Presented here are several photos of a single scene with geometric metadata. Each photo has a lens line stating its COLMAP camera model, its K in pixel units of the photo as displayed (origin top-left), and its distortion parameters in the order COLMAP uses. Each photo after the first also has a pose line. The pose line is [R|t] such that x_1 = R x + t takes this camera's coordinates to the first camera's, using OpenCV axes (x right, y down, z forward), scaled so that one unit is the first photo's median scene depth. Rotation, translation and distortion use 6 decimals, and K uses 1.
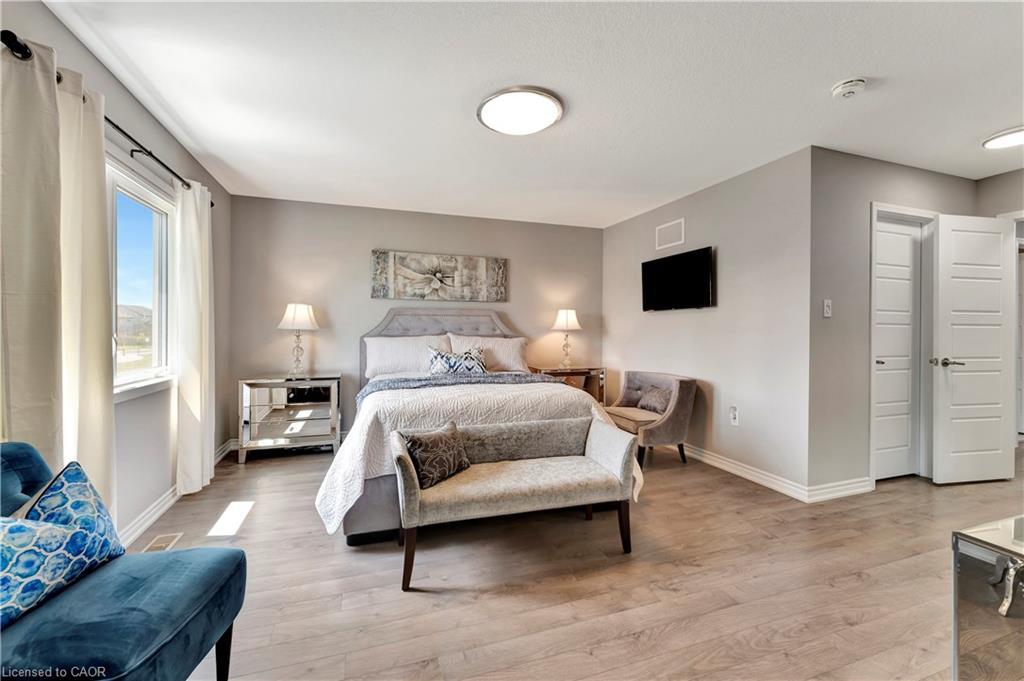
lens RADIAL K [[422.4, 0, 509.4], [0, 422.4, 338.1], [0, 0, 1]] dist [0.001420, -0.000723]
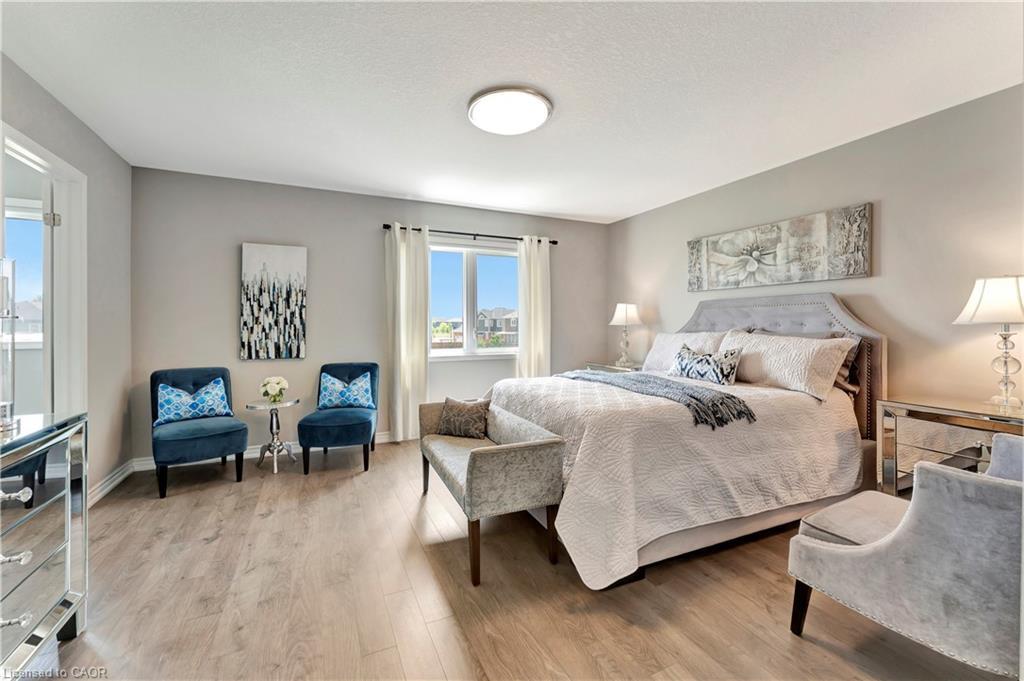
lens RADIAL K [[422.4, 0, 500.0], [0, 422.4, 321.3], [0, 0, 1]] dist [0.001420, -0.000723]
pose [[0.096156, -0.014176, -0.995265, 0.548037], [-0.023855, 0.999579, -0.016542, -0.003290], [0.995080, 0.025333, 0.095777, 0.469593]]
